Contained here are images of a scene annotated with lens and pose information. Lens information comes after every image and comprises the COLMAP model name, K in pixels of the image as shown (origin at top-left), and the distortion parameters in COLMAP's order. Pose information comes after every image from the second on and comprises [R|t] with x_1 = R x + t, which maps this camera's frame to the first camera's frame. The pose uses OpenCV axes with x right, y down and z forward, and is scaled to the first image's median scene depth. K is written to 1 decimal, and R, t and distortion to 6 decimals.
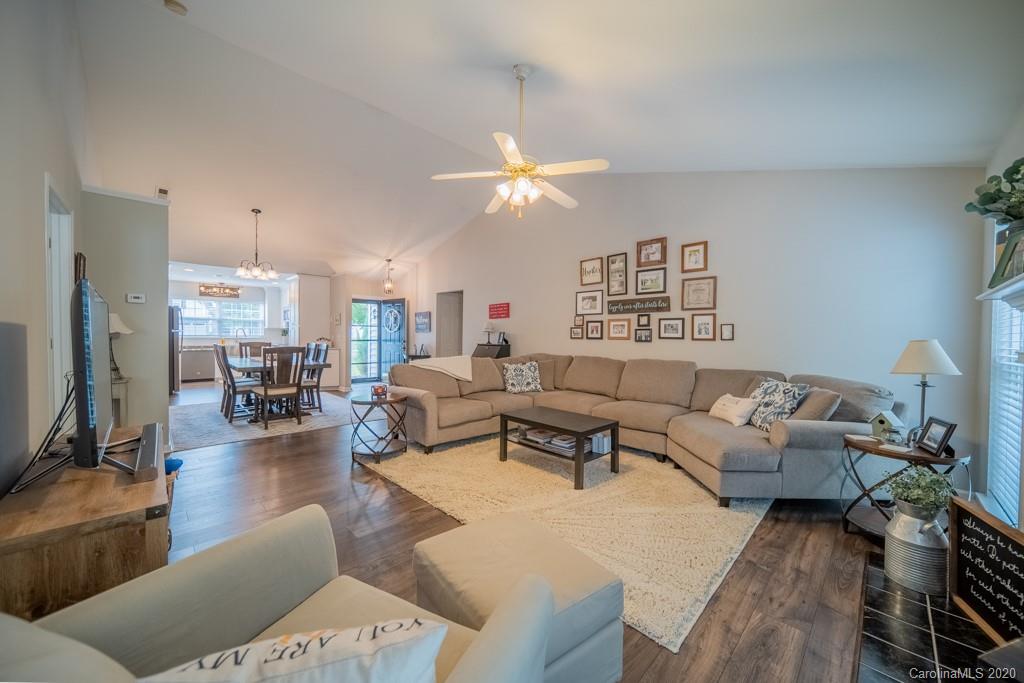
lens RADIAL K [[367.6, 0, 514.6], [0, 367.6, 343.6], [0, 0, 1]] dist [-0.001955, -0.000466]
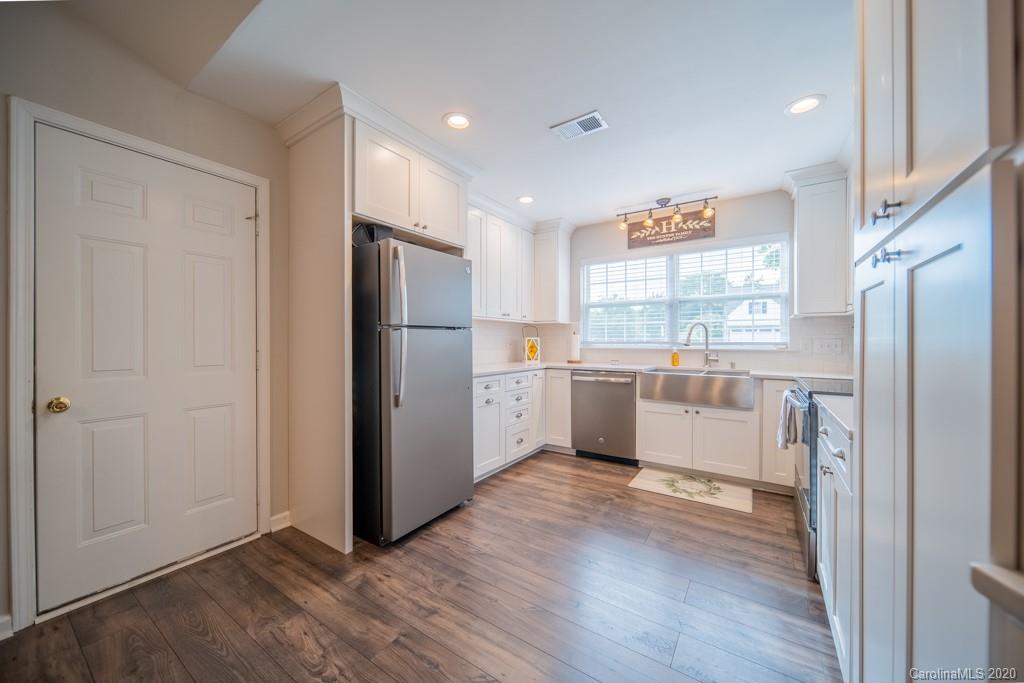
lens RADIAL K [[367.6, 0, 508.1], [0, 367.6, 341.4], [0, 0, 1]] dist [-0.001955, -0.000466]
pose [[0.189943, -0.006935, -0.981771, -0.888193], [-0.018880, 0.999764, -0.010715, -0.031547], [0.981614, 0.020571, 0.189768, 1.479710]]
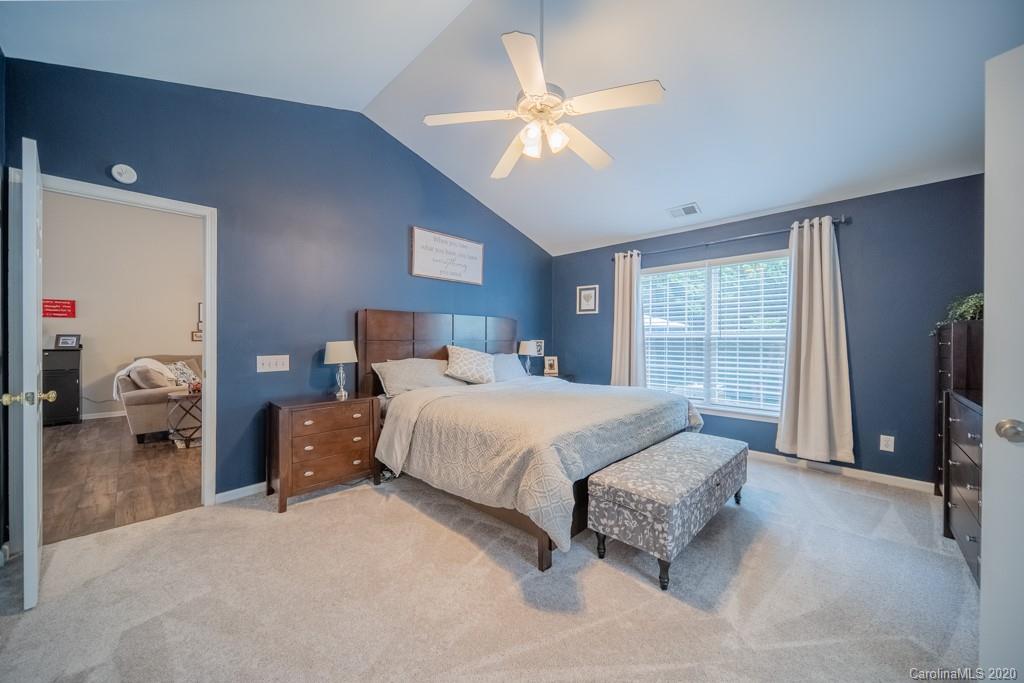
lens RADIAL K [[367.6, 0, 509.3], [0, 367.6, 338.1], [0, 0, 1]] dist [-0.001955, -0.000466]
pose [[-0.014699, -0.004777, 0.999881, -1.131977], [0.018207, 0.999822, 0.005045, -0.011339], [-0.999726, 0.018279, -0.014609, 0.000835]]
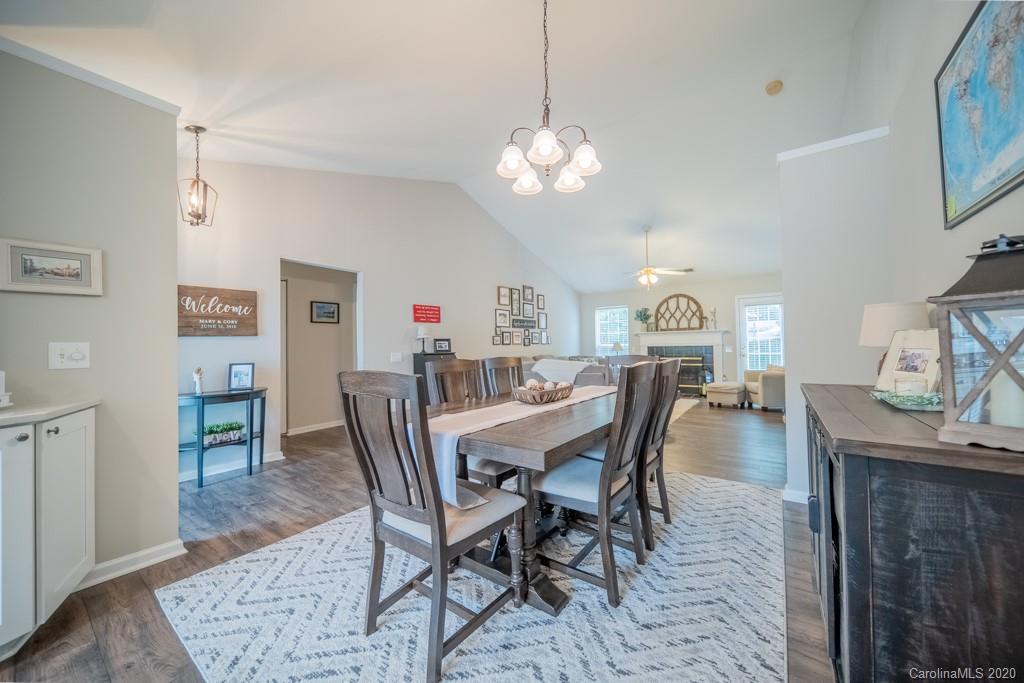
lens RADIAL K [[367.6, 0, 511.2], [0, 367.6, 340.8], [0, 0, 1]] dist [-0.001955, -0.000466]
pose [[-0.165202, 0.008305, 0.986225, -1.192576], [0.034225, 0.999411, -0.002683, -0.023801], [-0.985666, 0.033310, -0.165388, 1.251676]]
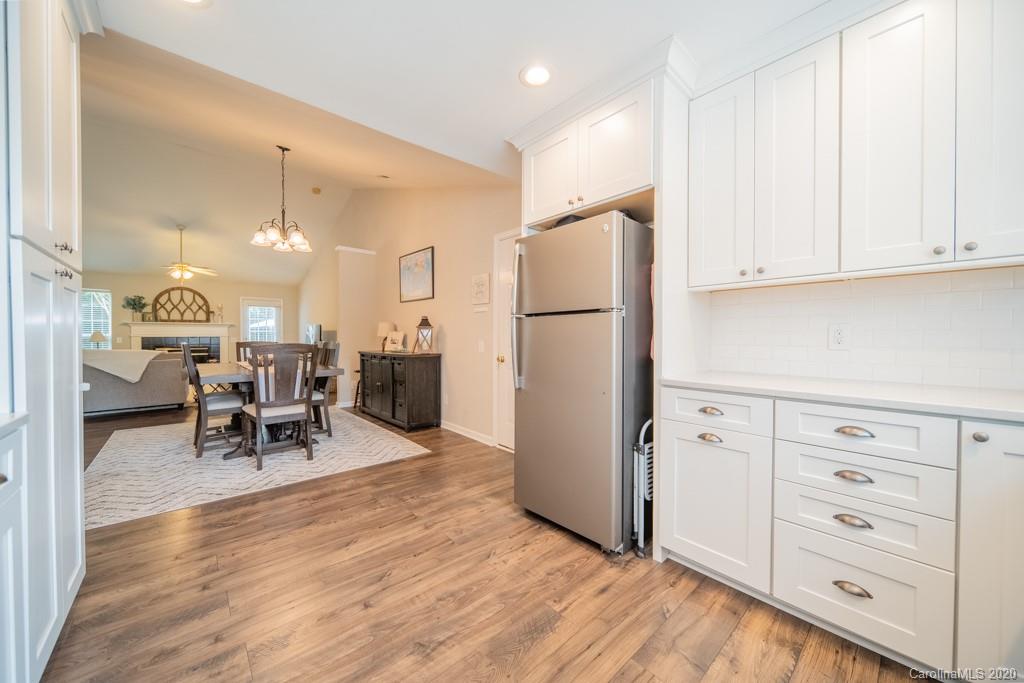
lens RADIAL K [[367.6, 0, 512.3], [0, 367.6, 342.1], [0, 0, 1]] dist [-0.001955, -0.000466]
pose [[-0.998626, -0.010863, 0.051267, -1.329498], [-0.008899, 0.999223, 0.038395, -0.035169], [-0.051644, 0.037886, -0.997947, 1.894965]]
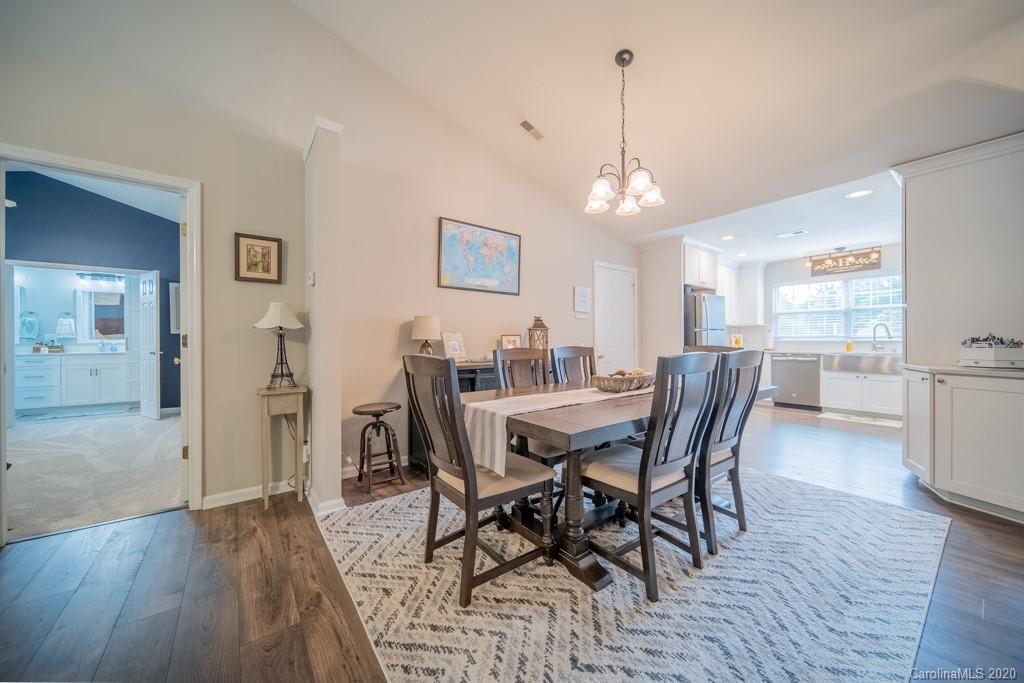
lens RADIAL K [[367.6, 0, 507.7], [0, 367.6, 339.6], [0, 0, 1]] dist [-0.001955, -0.000466]
pose [[-0.139608, -0.009892, -0.990157, -0.268594], [-0.020991, 0.999755, -0.007028, -0.004548], [0.989984, 0.019803, -0.139781, 1.055195]]
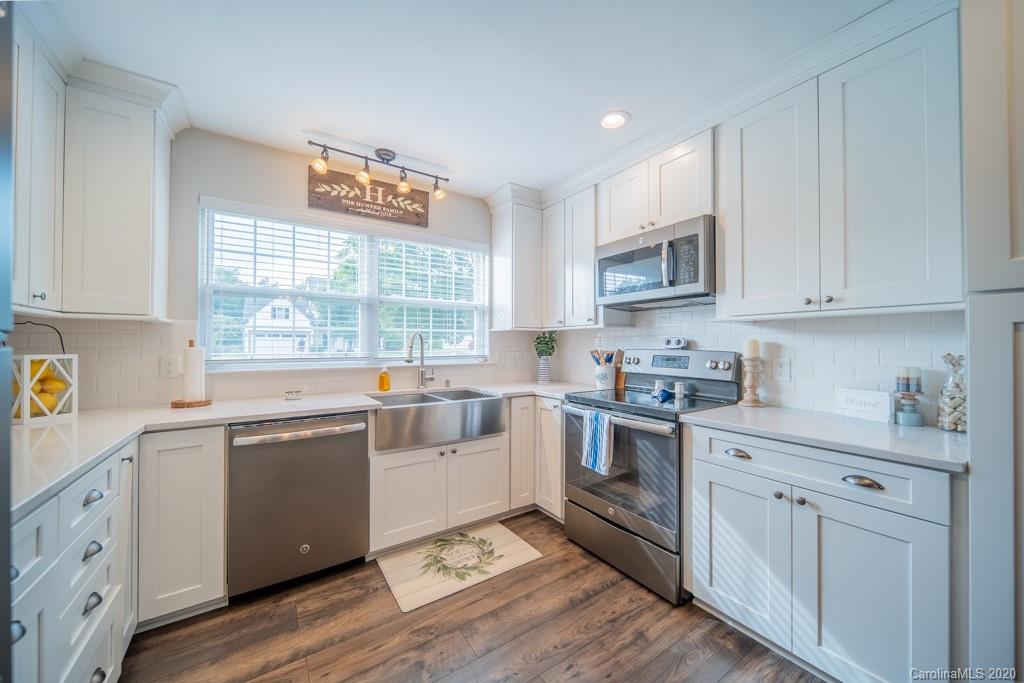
lens RADIAL K [[367.6, 0, 508.2], [0, 367.6, 340.8], [0, 0, 1]] dist [-0.001955, -0.000466]
pose [[0.980827, -0.011792, -0.194524, -1.265455], [0.005603, 0.999461, -0.032337, -0.050066], [0.194800, 0.030627, 0.980365, 1.461943]]
